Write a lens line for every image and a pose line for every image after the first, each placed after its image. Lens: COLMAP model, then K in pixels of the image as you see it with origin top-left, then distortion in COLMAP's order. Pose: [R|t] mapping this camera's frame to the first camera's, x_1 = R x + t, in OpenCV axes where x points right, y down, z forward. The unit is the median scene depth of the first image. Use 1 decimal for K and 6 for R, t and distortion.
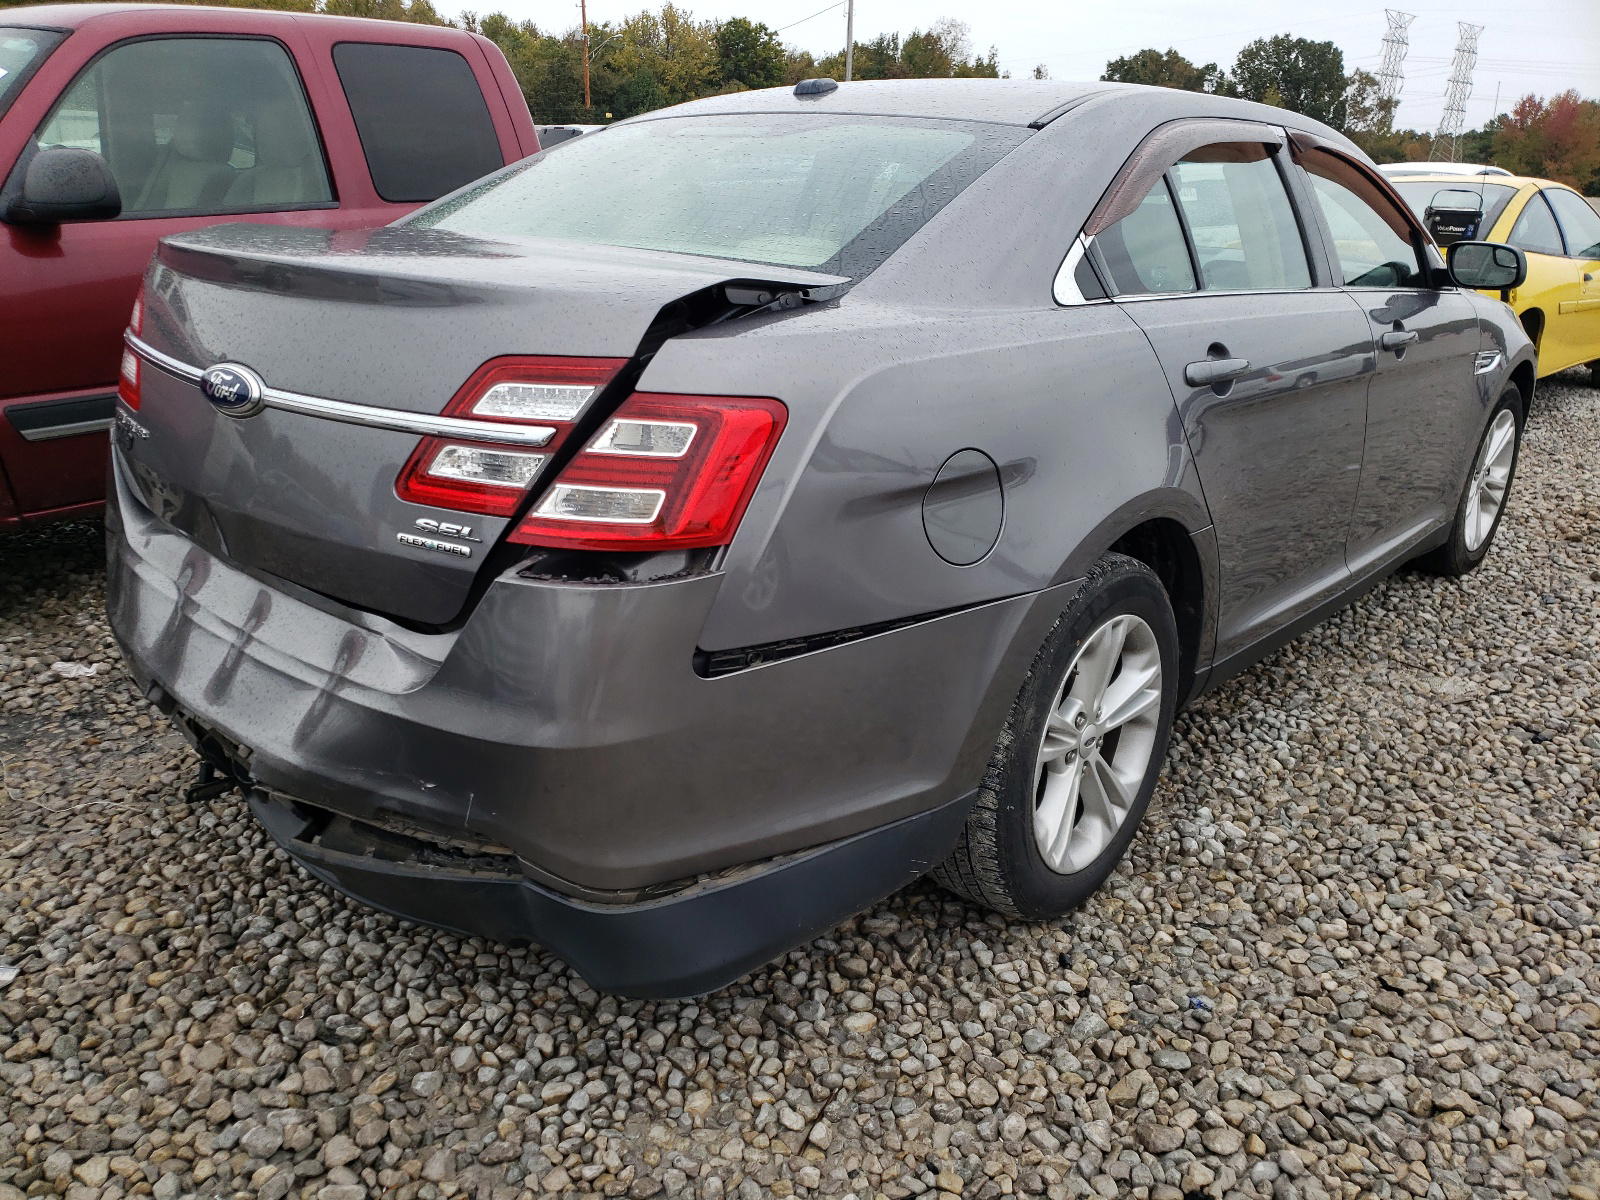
lens RADIAL K [[1322.8, 0, 746.2], [0, 1322.8, 601.4], [0, 0, 1]] dist [0.023253, 0.003752]
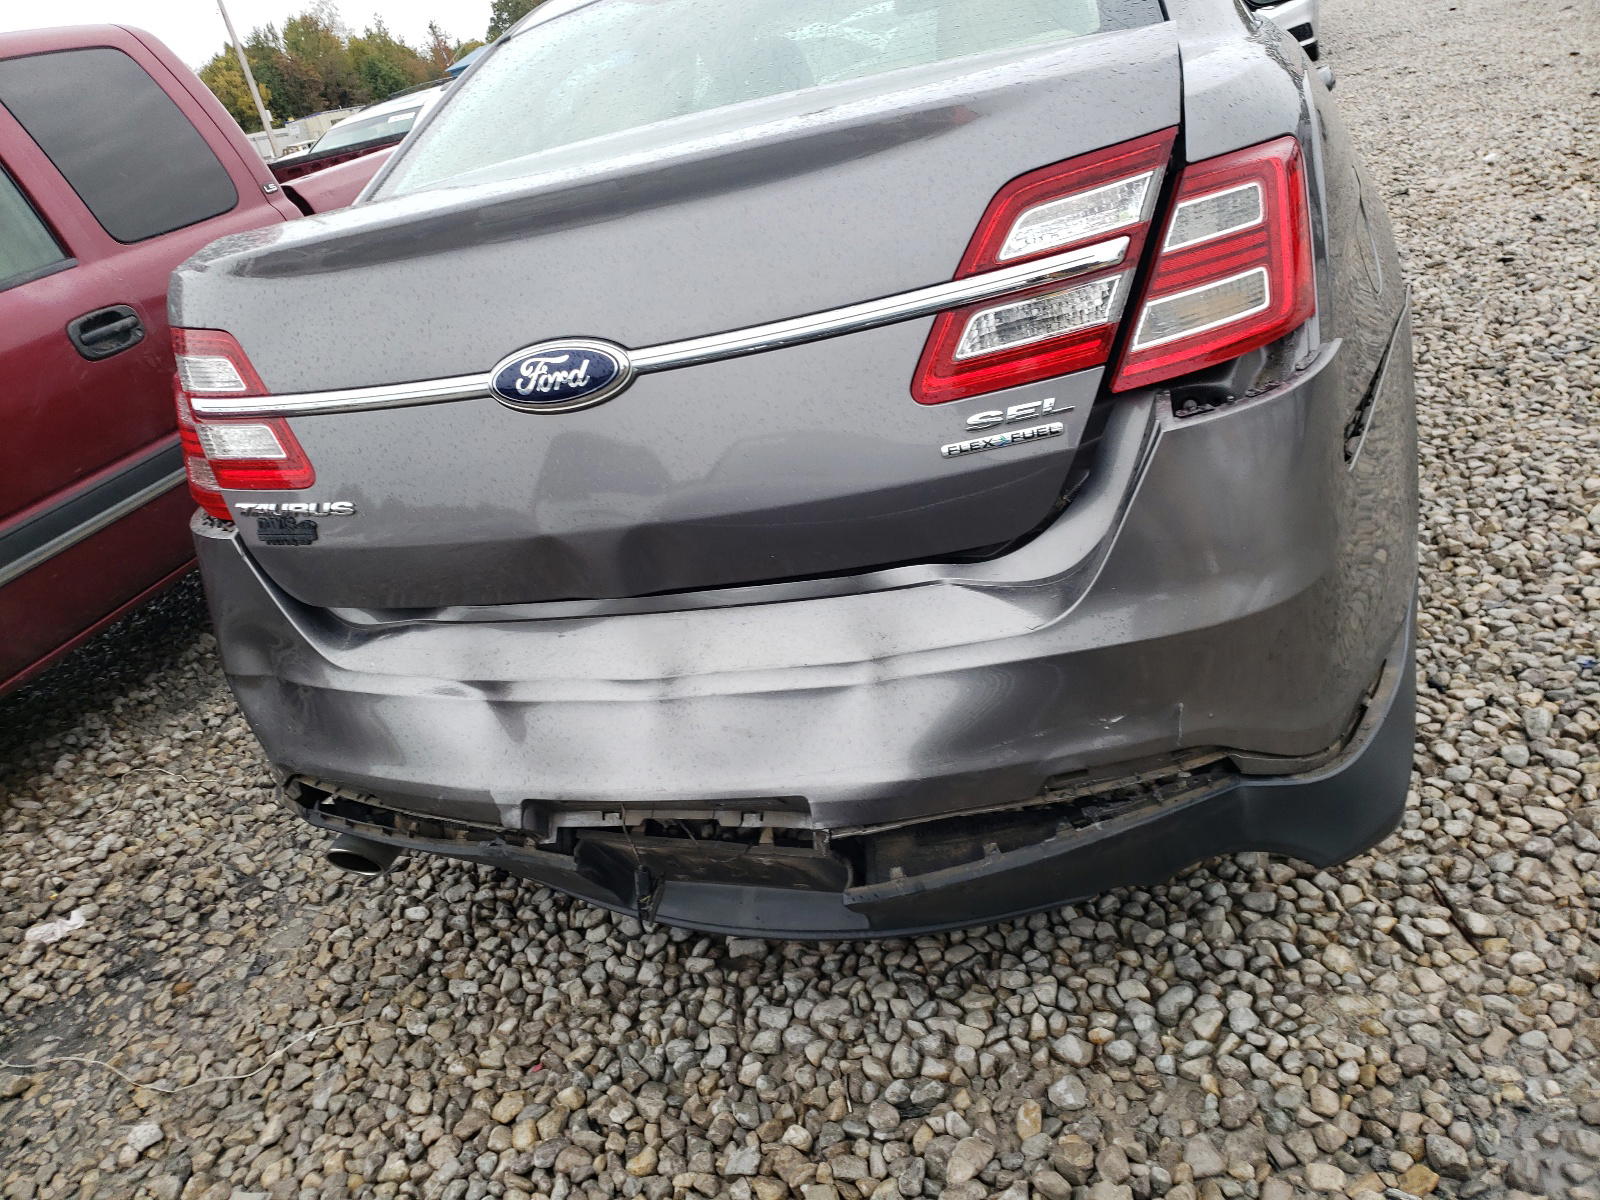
lens RADIAL K [[1322.8, 0, 746.2], [0, 1322.8, 601.4], [0, 0, 1]] dist [0.023253, 0.003752]
pose [[0.871158, -0.375355, 0.316530, -0.572936], [0.368614, 0.925835, 0.083390, -0.065935], [-0.324356, 0.044032, 0.944910, 0.272777]]
